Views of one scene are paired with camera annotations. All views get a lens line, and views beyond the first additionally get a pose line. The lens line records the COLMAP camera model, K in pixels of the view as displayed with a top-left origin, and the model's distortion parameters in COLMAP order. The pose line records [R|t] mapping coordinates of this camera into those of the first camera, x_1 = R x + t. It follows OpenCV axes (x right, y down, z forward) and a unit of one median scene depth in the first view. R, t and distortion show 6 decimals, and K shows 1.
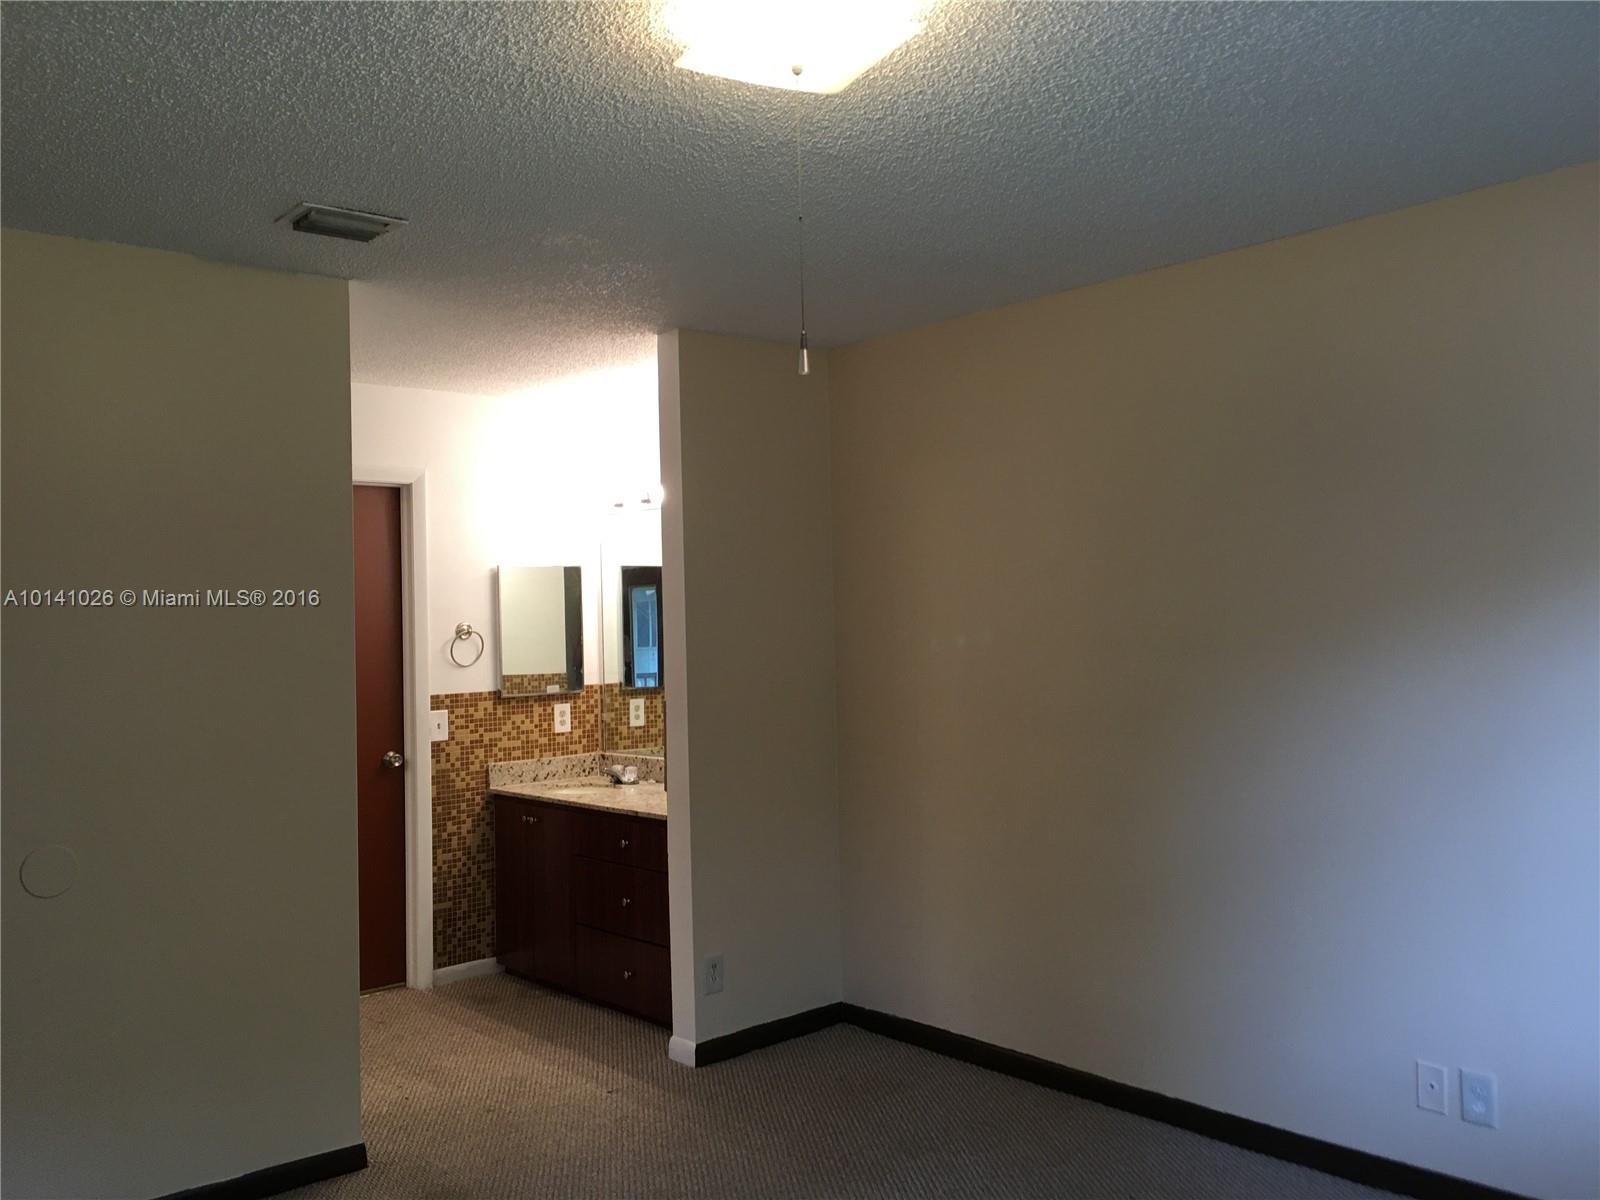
lens RADIAL K [[1372.7, 0, 798.2], [0, 1372.7, 606.0], [0, 0, 1]] dist [0.034101, -0.005201]
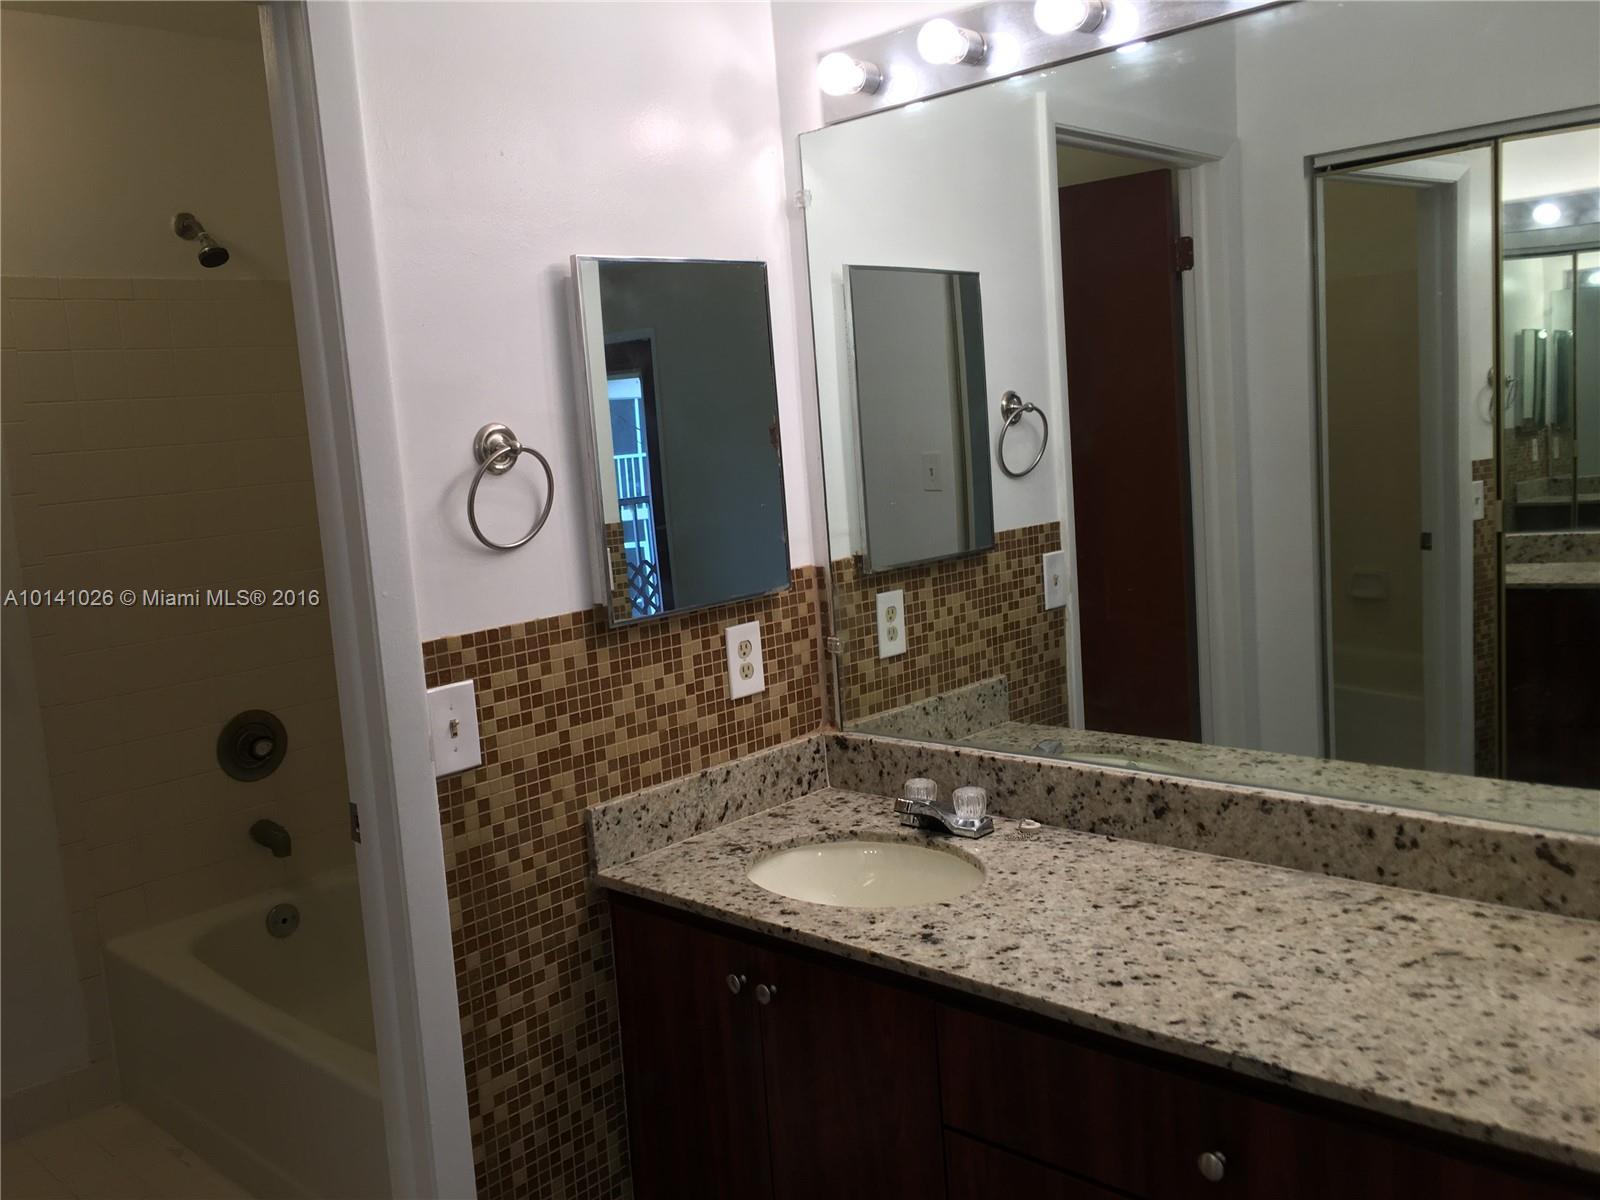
lens RADIAL K [[1372.7, 0, 799.6], [0, 1372.7, 592.0], [0, 0, 1]] dist [0.034101, -0.005201]
pose [[0.992524, -0.060113, 0.106223, -0.205646], [0.044959, 0.989173, 0.139694, 0.008875], [-0.113471, -0.133874, 0.984481, 0.642887]]
